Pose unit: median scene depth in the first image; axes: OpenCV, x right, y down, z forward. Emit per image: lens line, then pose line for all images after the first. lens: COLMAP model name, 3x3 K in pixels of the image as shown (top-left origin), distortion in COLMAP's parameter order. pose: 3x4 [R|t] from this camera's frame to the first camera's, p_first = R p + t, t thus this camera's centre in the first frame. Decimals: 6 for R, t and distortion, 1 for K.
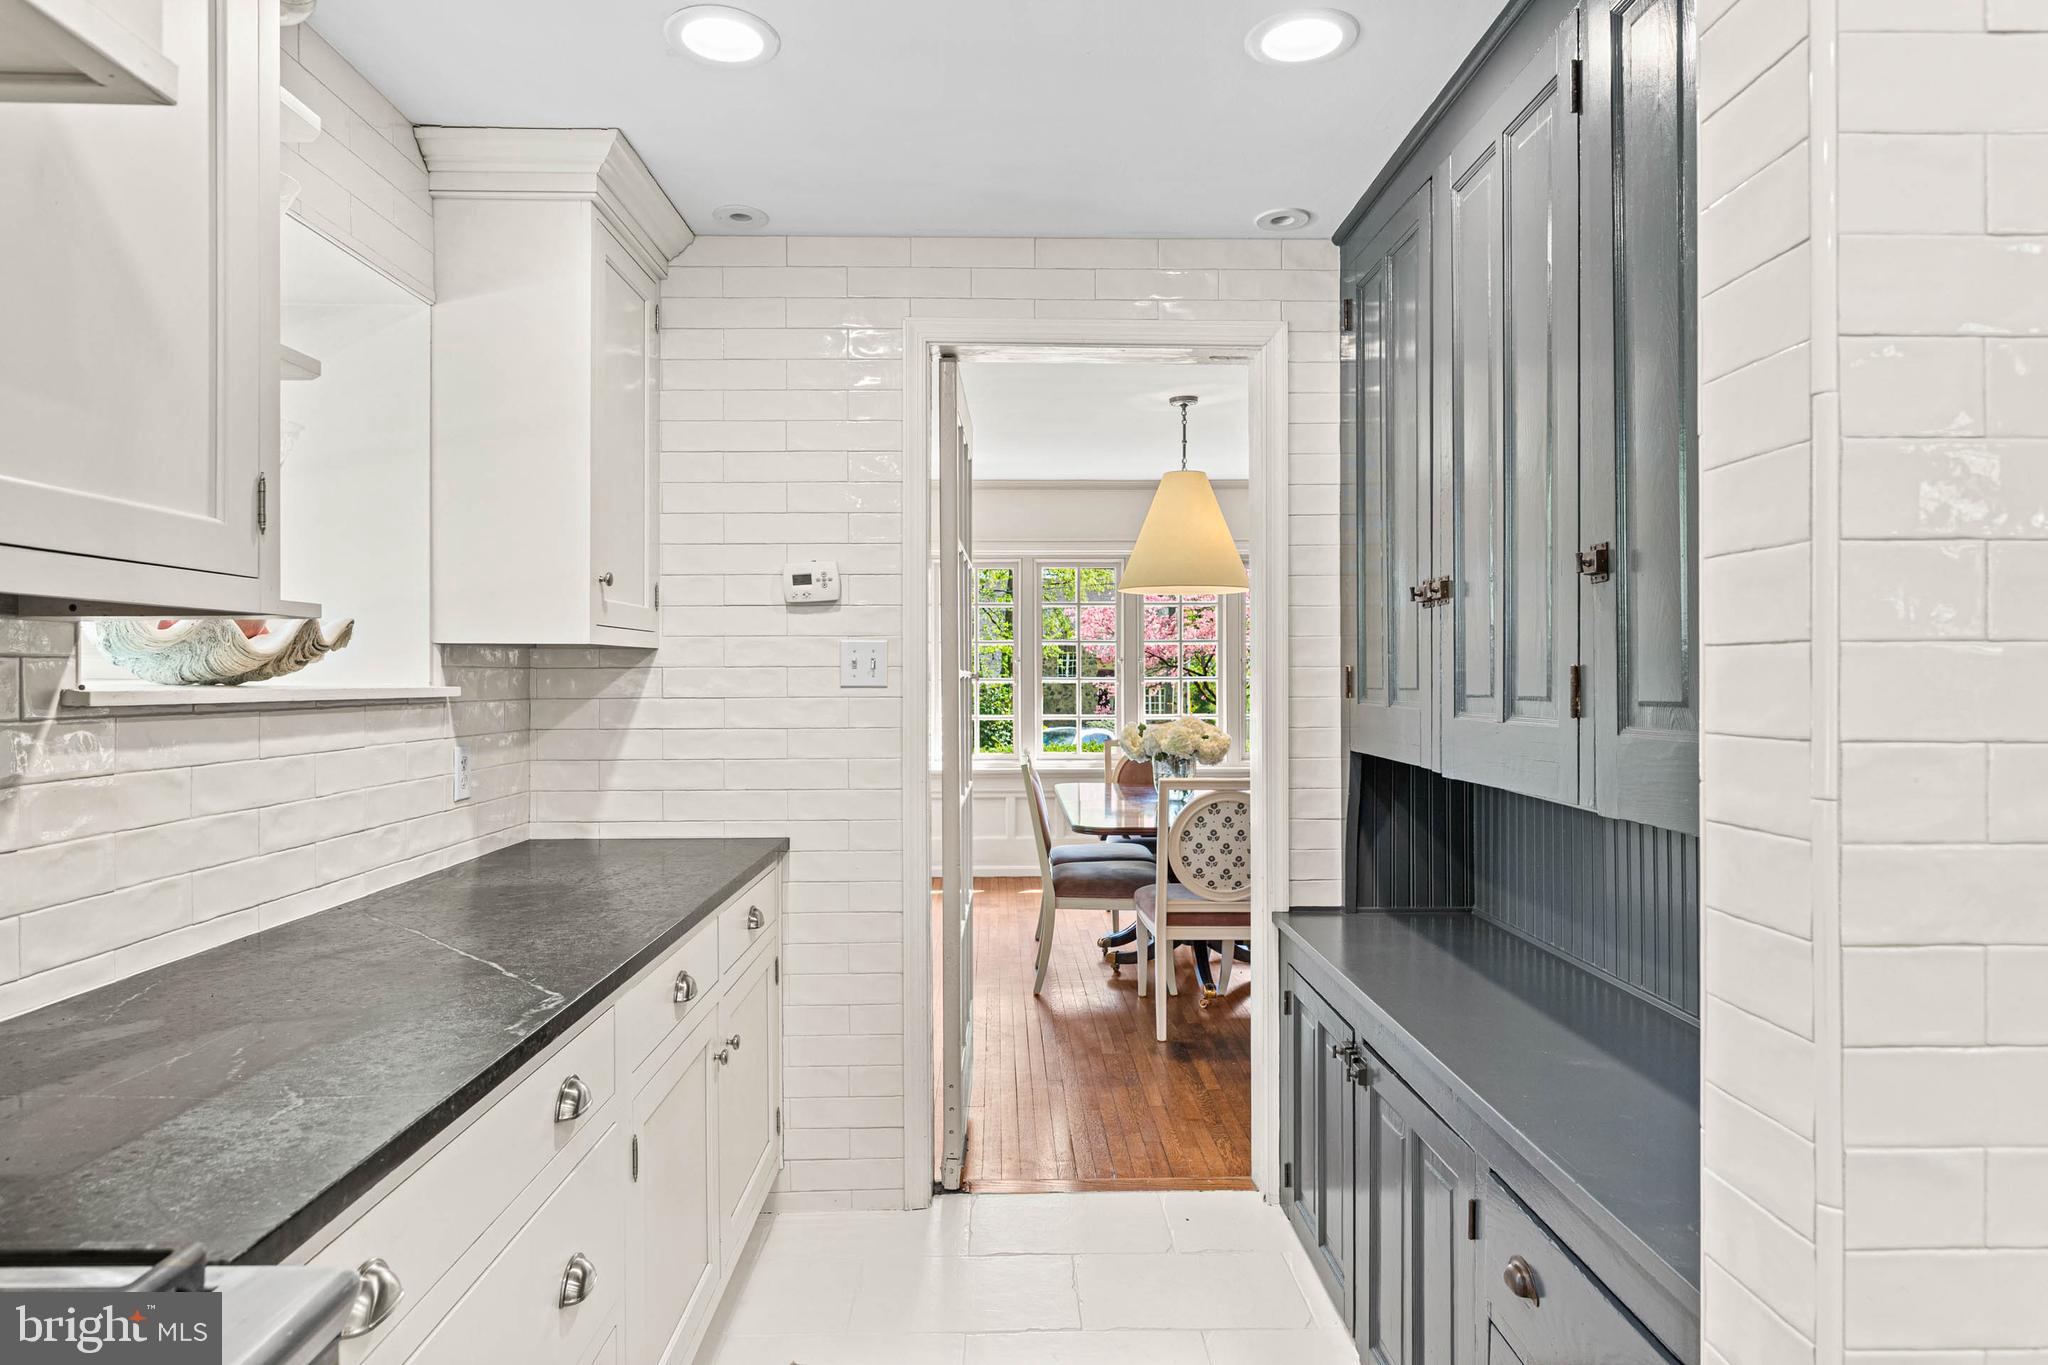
lens RADIAL K [[1188.1, 0, 1012.0], [0, 1188.1, 687.8], [0, 0, 1]] dist [0.006504, 0.000526]
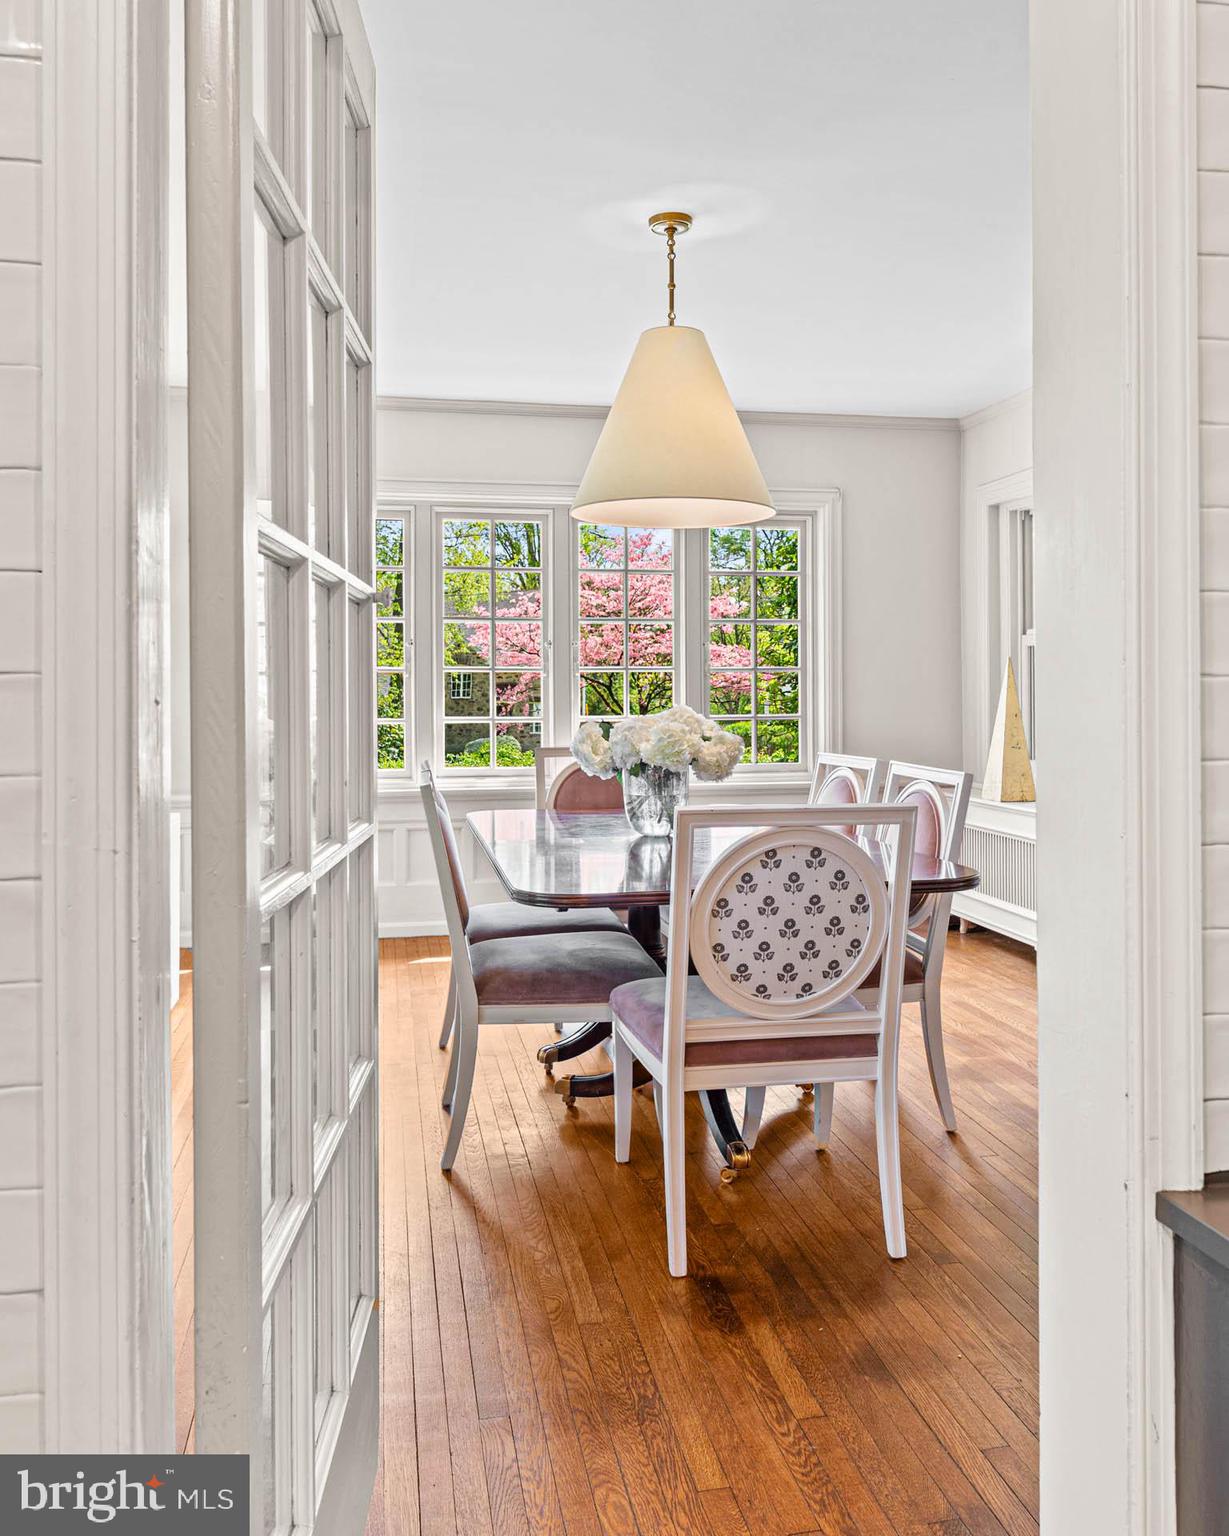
lens RADIAL K [[1185.5, 0, 612.4], [0, 1185.5, 697.7], [0, 0, 1]] dist [-0.007830, -0.003504]
pose [[0.984525, -0.001334, 0.175238, -0.001437], [0.002624, 0.999971, -0.007127, 0.024643], [-0.175223, 0.007476, 0.984500, 0.386690]]
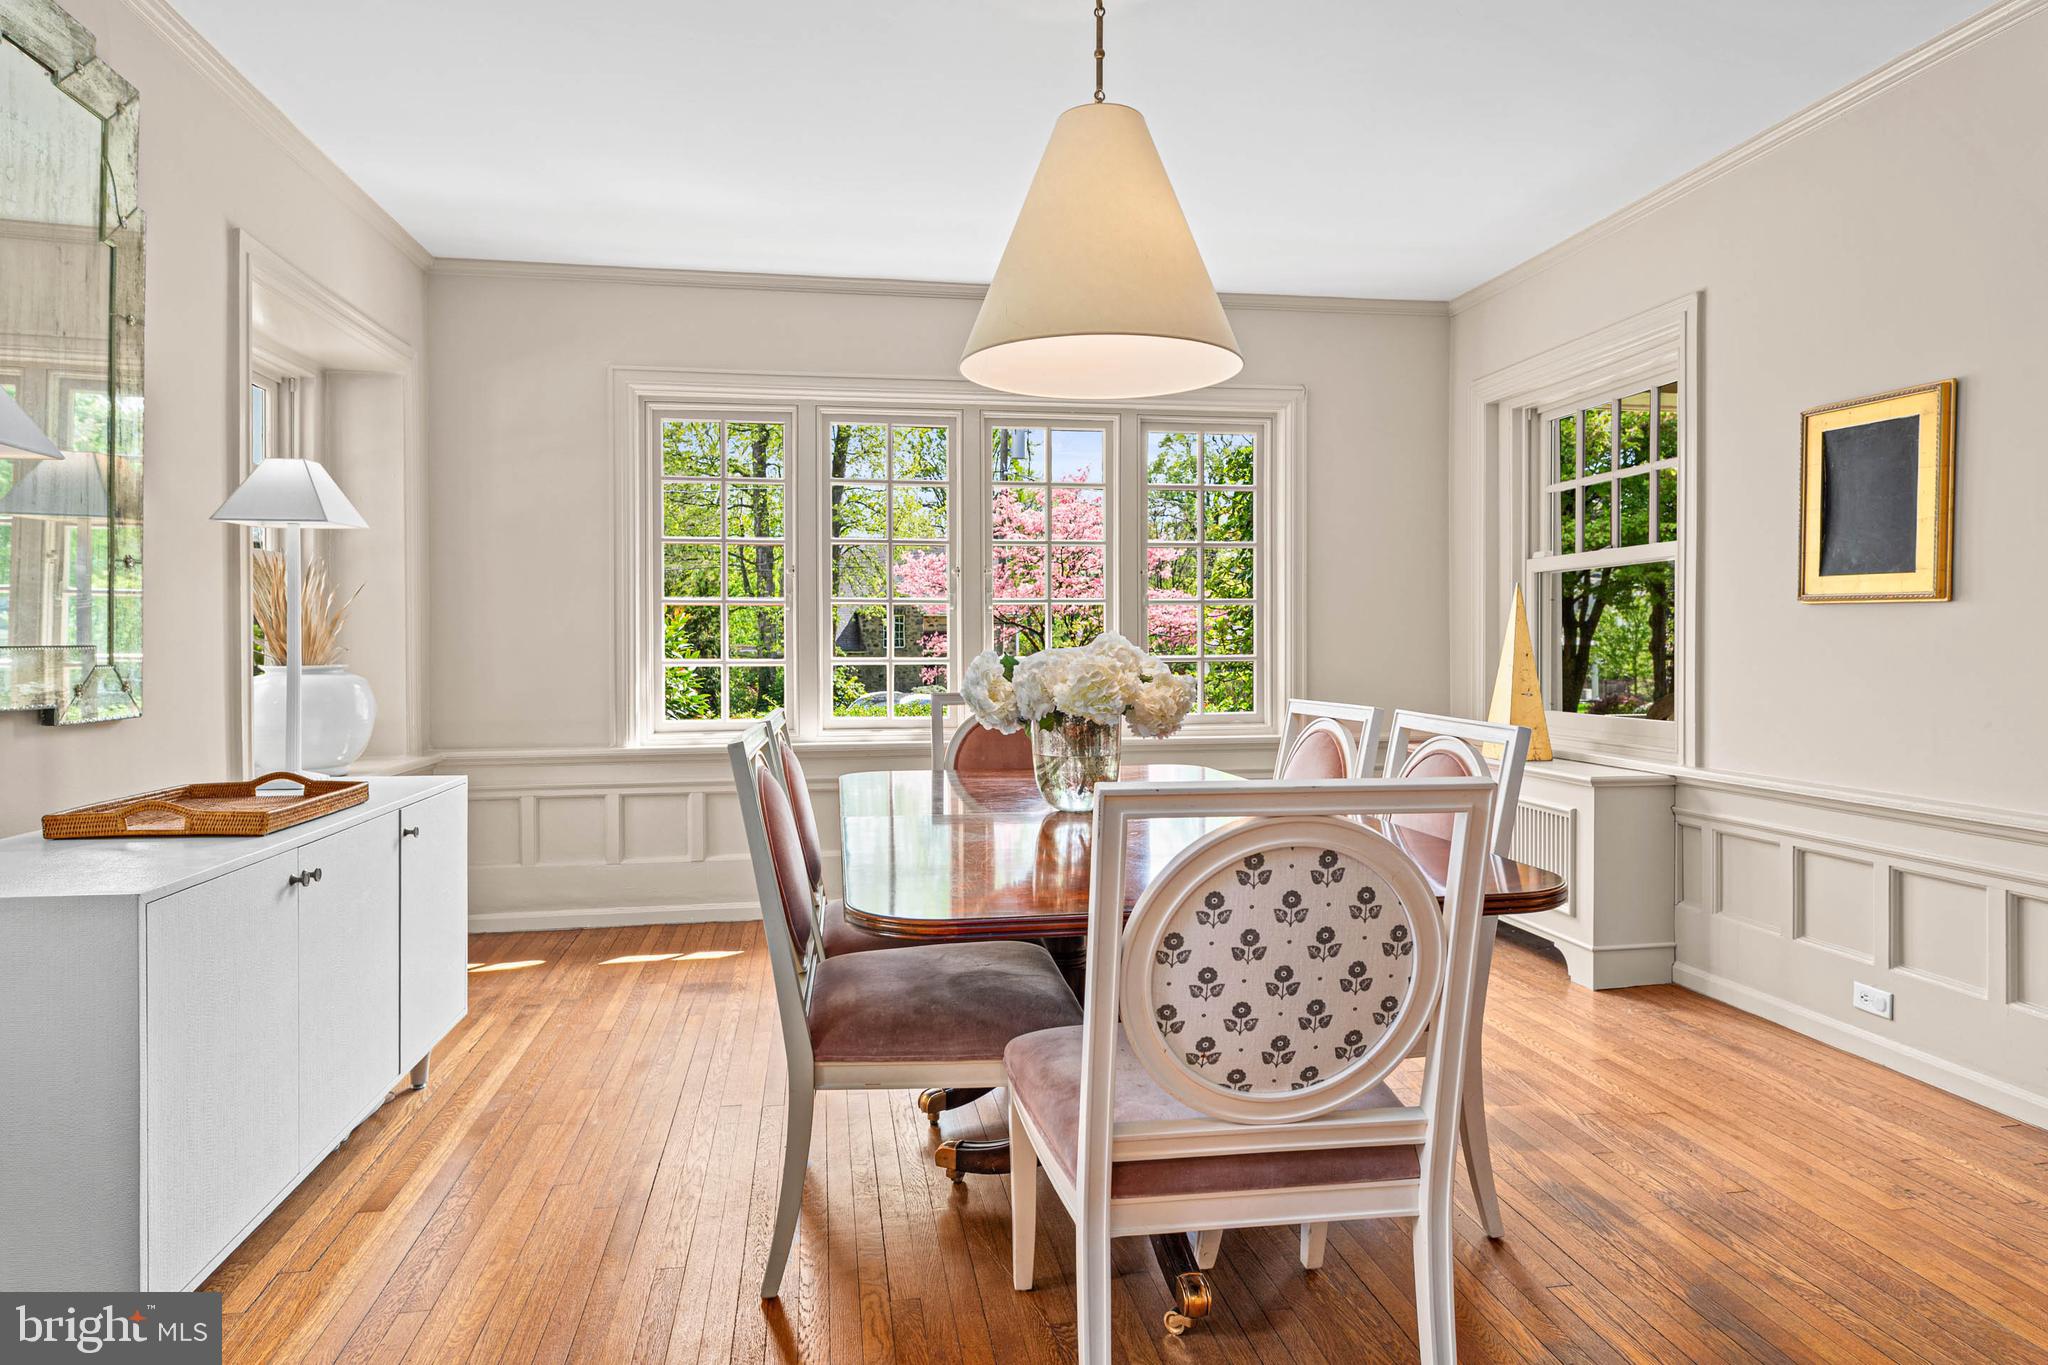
lens RADIAL K [[1188.1, 0, 1018.2], [0, 1188.1, 671.9], [0, 0, 1]] dist [0.006504, 0.000526]
pose [[0.988625, -0.003907, 0.150353, 0.043777], [0.001949, 0.999911, 0.013172, 0.034037], [-0.150391, -0.012729, 0.988545, 0.565175]]
